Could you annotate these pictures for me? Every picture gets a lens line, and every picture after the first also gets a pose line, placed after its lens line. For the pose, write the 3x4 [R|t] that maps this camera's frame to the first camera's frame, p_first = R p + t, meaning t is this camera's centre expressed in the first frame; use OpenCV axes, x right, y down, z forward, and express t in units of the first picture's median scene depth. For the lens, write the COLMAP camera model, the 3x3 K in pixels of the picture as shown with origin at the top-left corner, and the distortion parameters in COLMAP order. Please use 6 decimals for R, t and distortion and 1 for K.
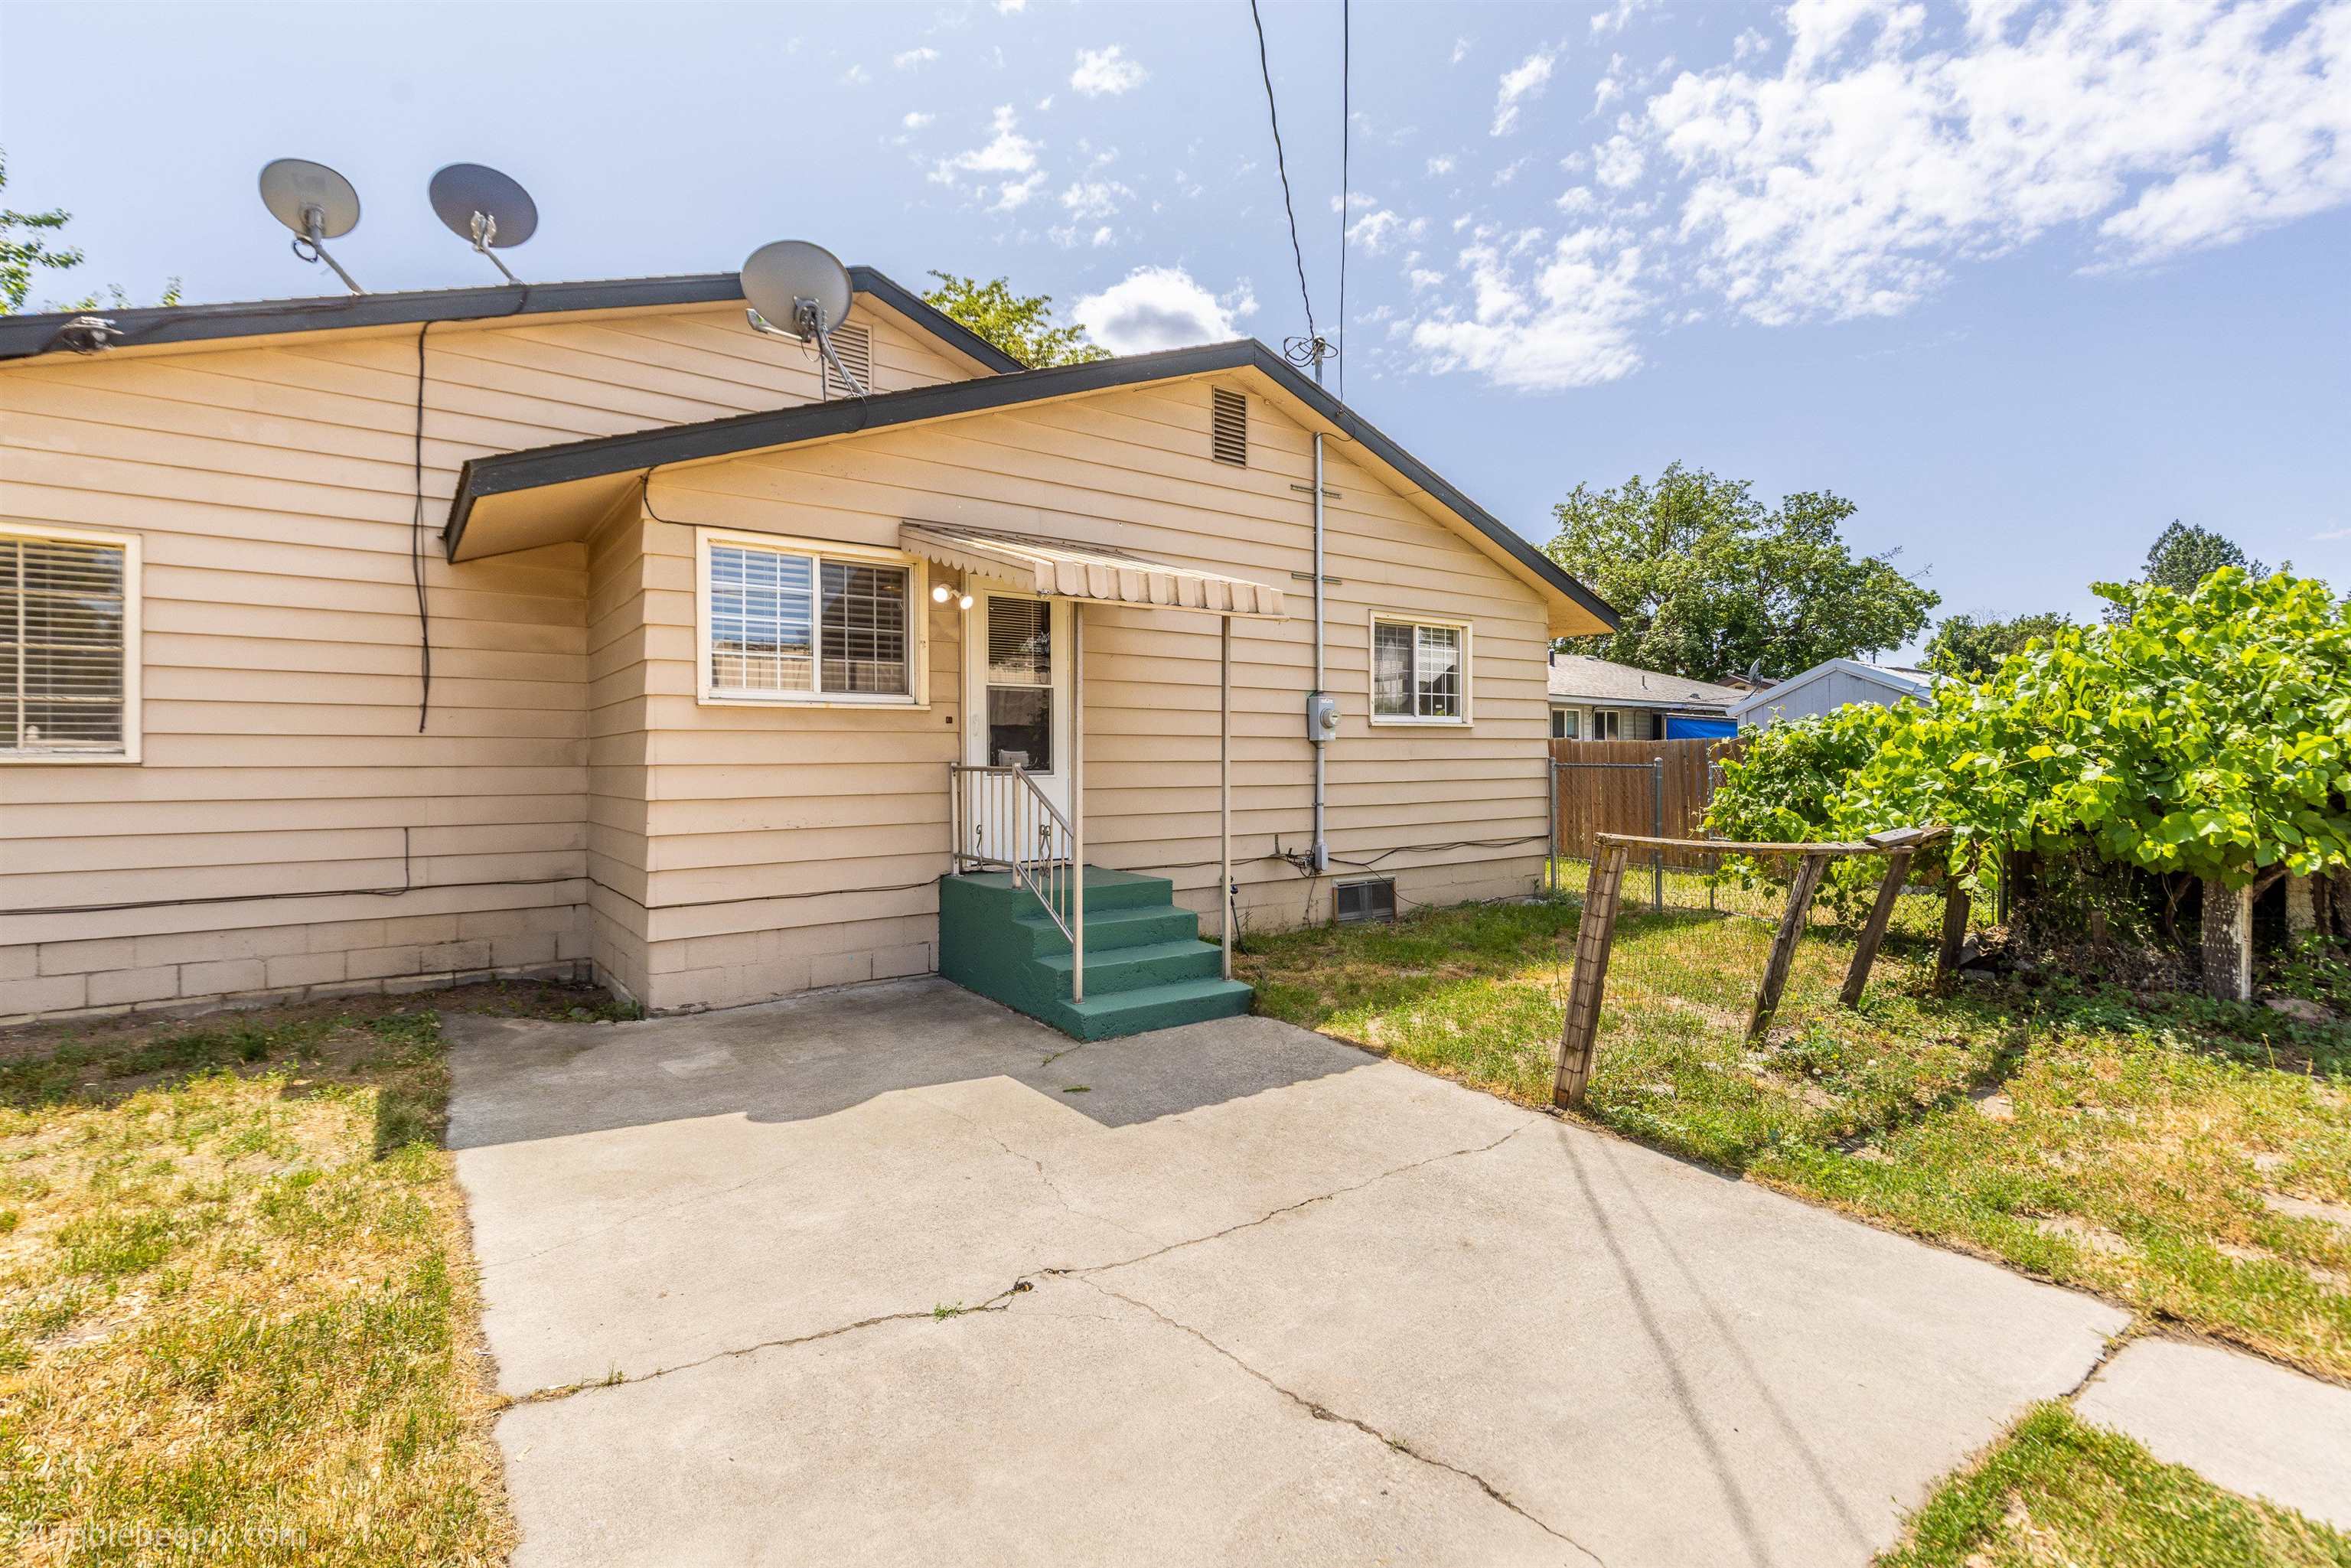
lens RADIAL K [[1083.4, 0, 1156.1], [0, 1083.4, 781.7], [0, 0, 1]] dist [0.009281, -0.002353]
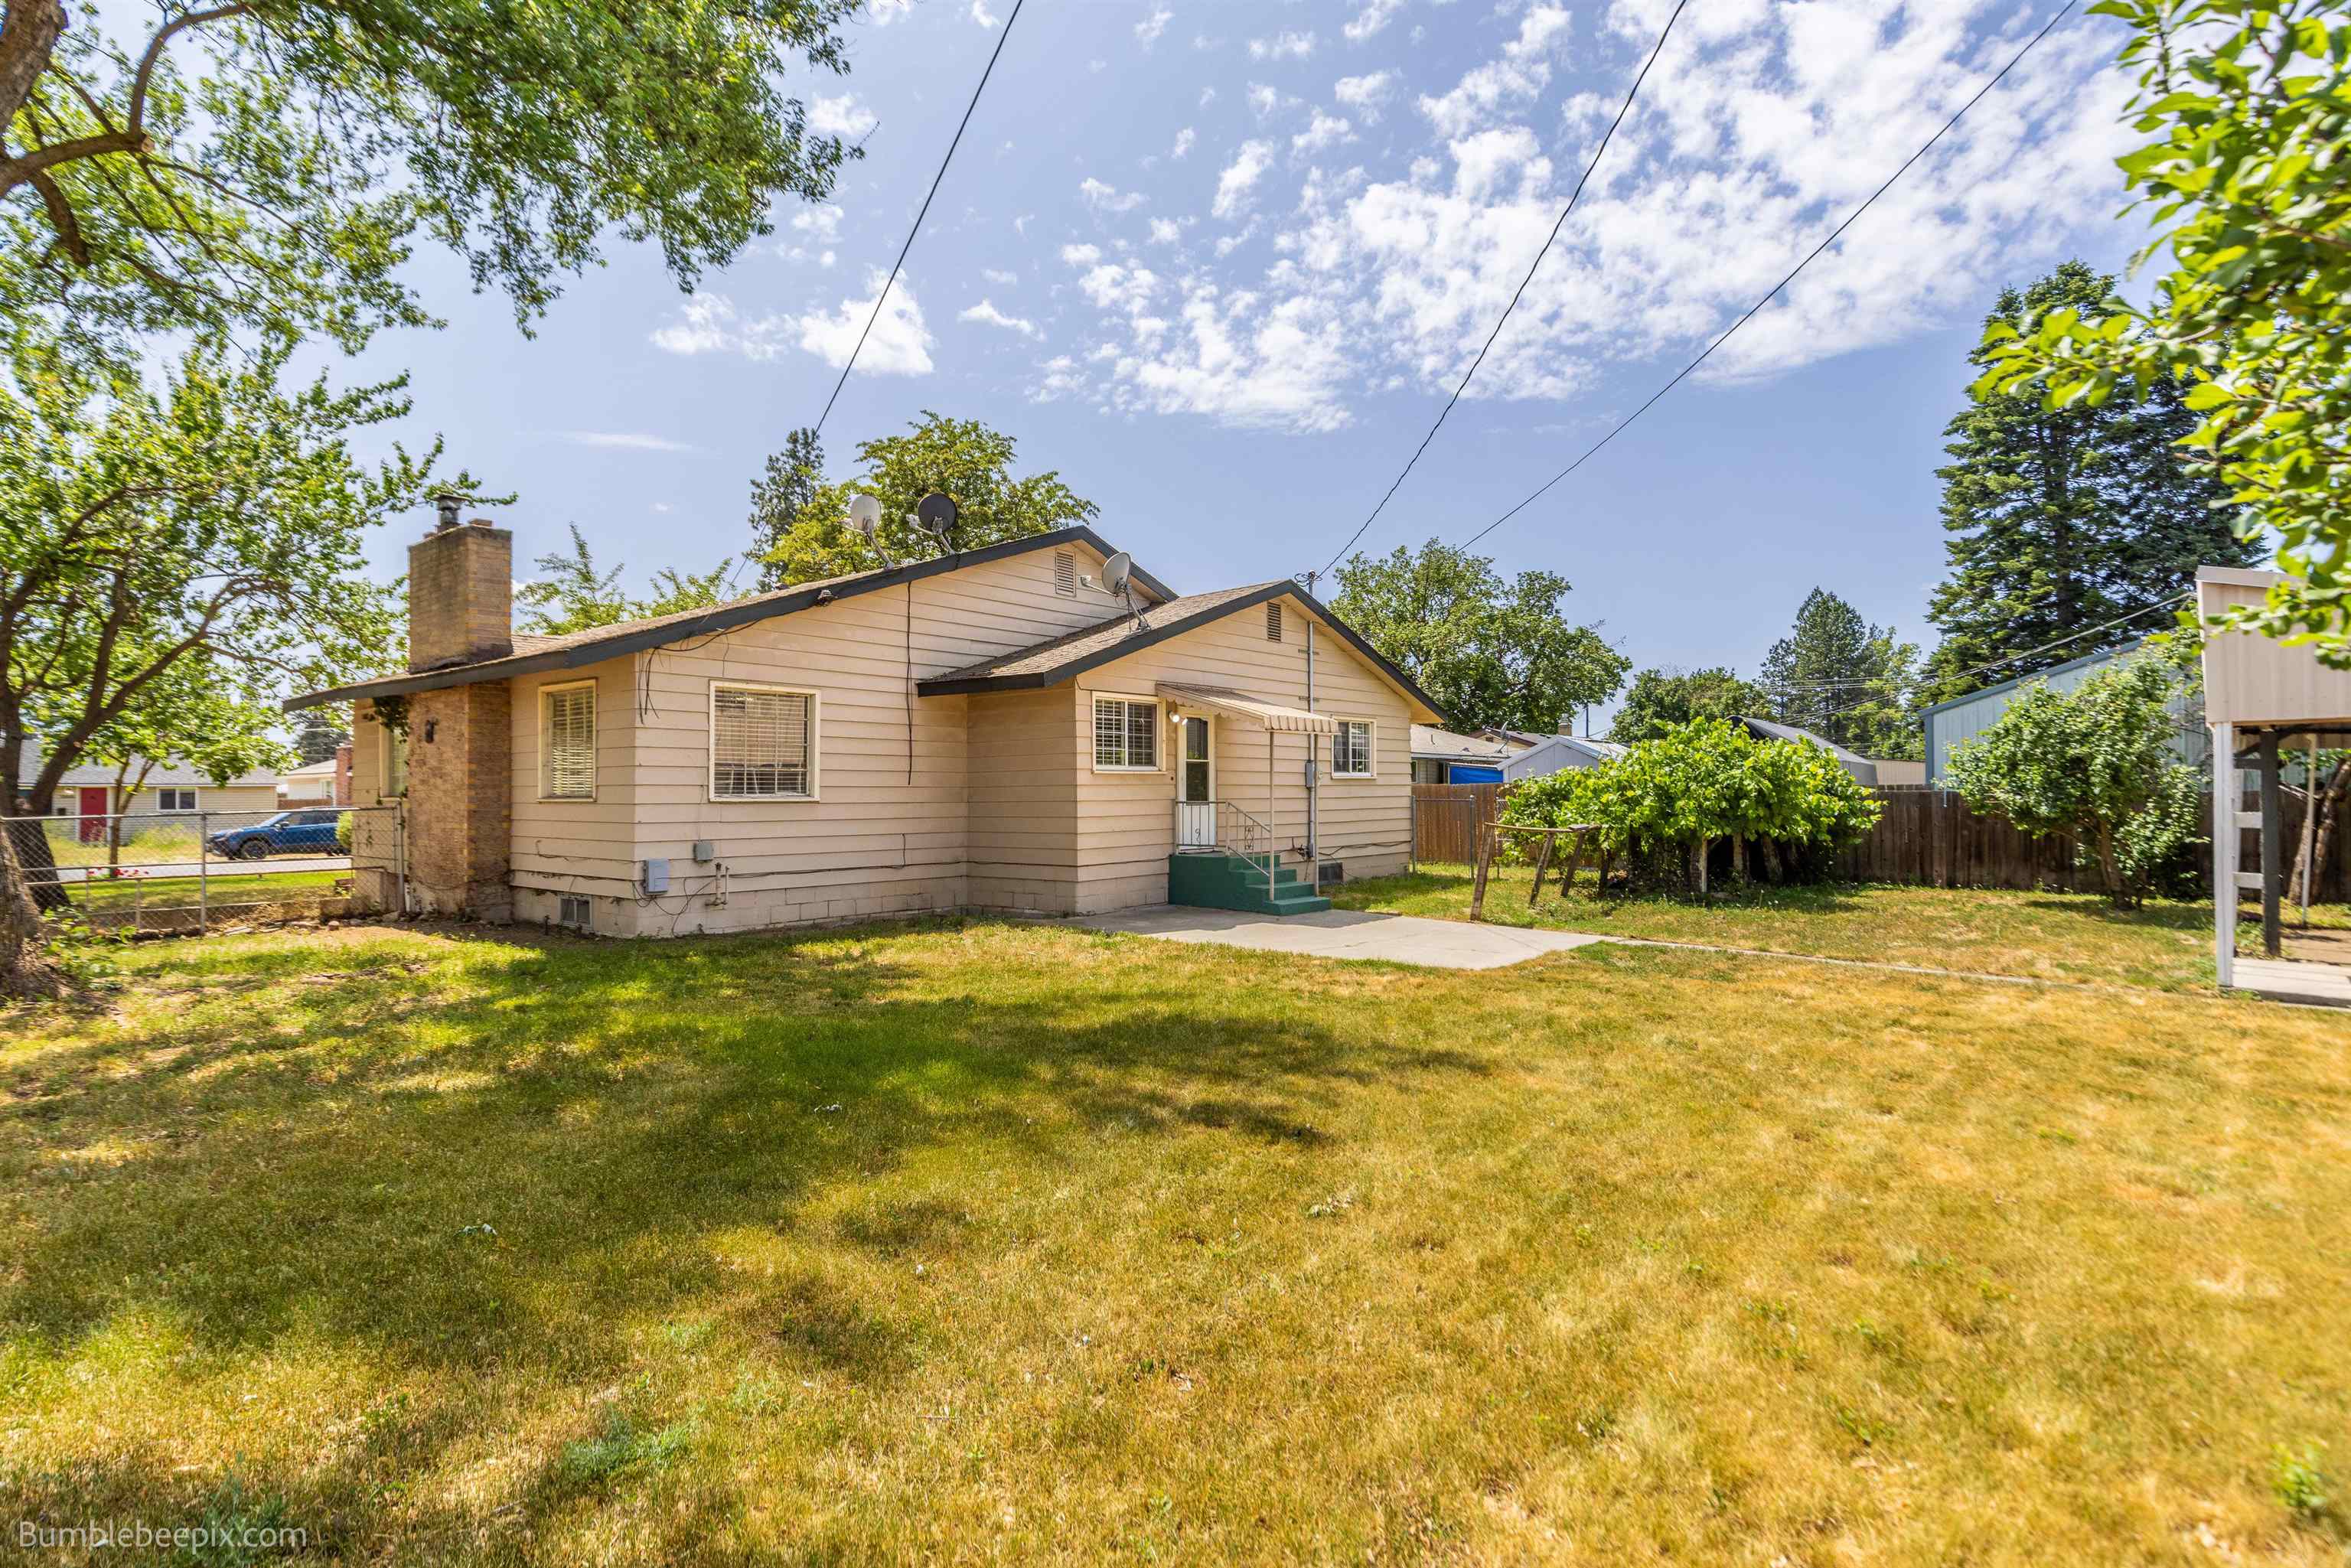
lens RADIAL K [[1230.3, 0, 1179.3], [0, 1230.3, 804.8], [0, 0, 1]] dist [0.002474, 0.007075]
pose [[0.966510, -0.004565, 0.256588, -0.678782], [0.007757, 0.999905, -0.011428, 0.016988], [-0.256512, 0.013035, 0.966453, -1.088268]]
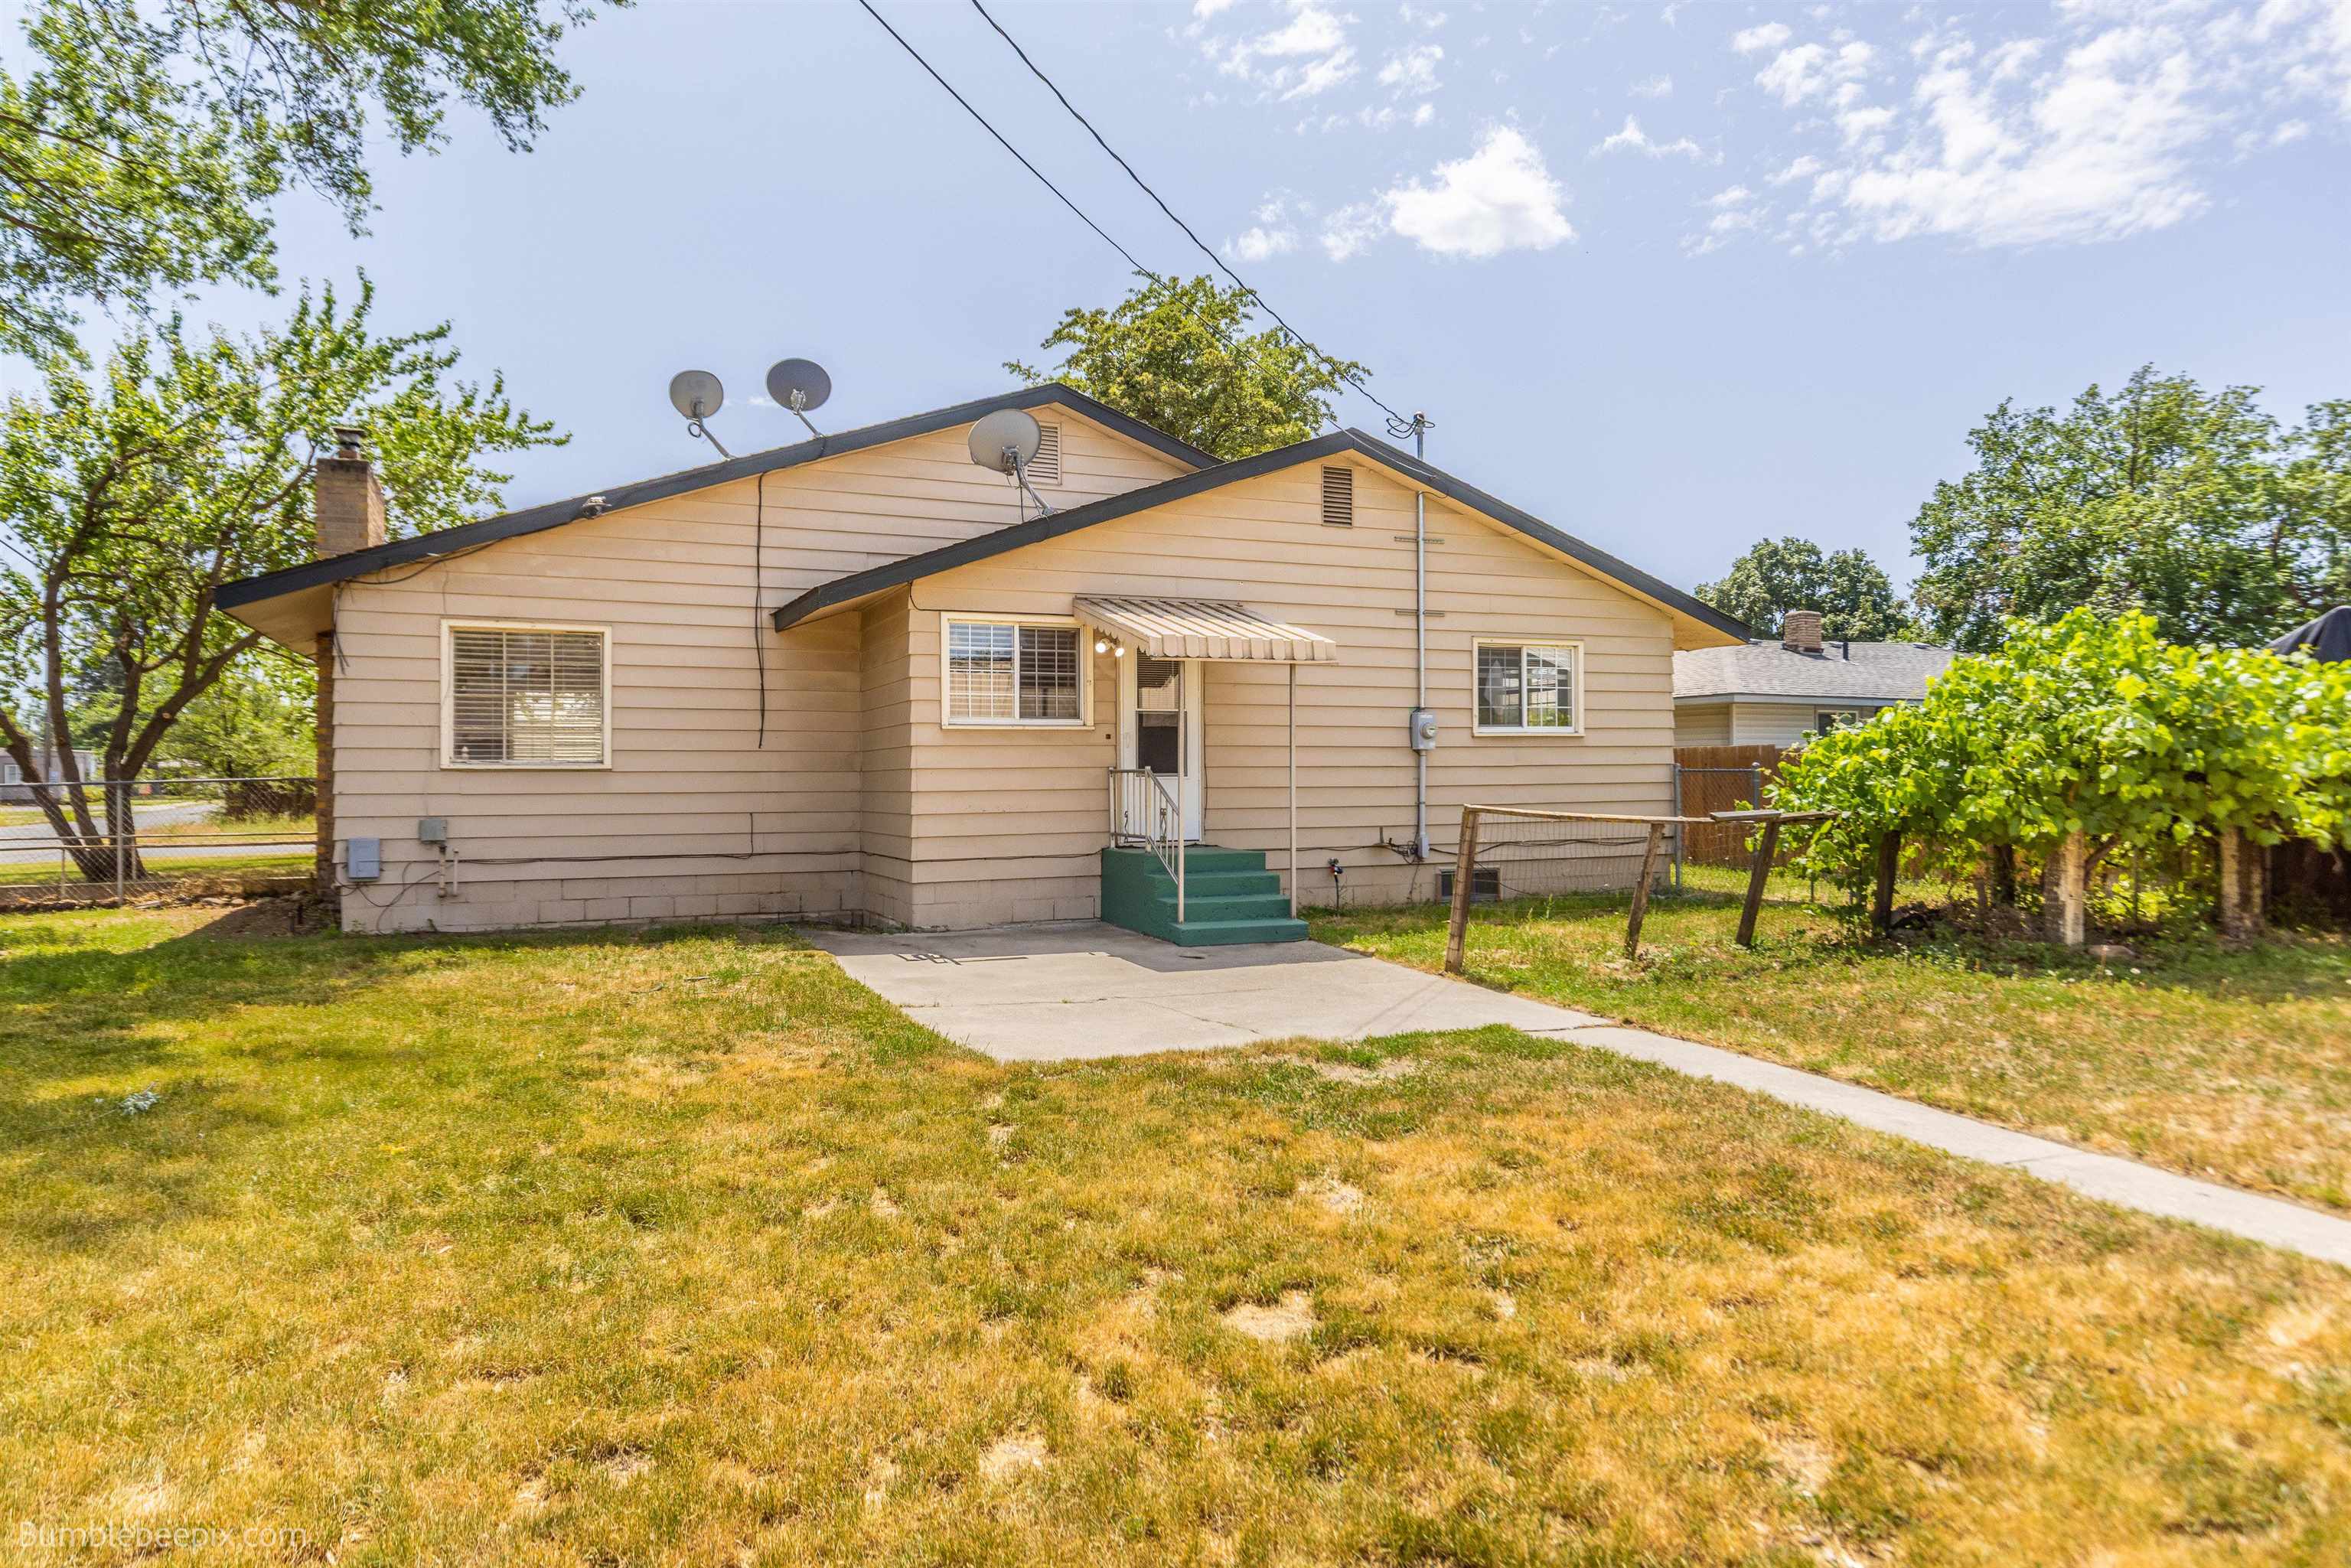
lens RADIAL K [[1508.7, 0, 1159.1], [0, 1508.7, 851.7], [0, 0, 1]] dist [0.001163, 0.004359]
pose [[0.976500, 0.007519, -0.215384, 0.254344], [-0.001401, 0.999592, 0.028543, 0.031033], [0.215511, -0.027571, 0.976112, -0.768349]]
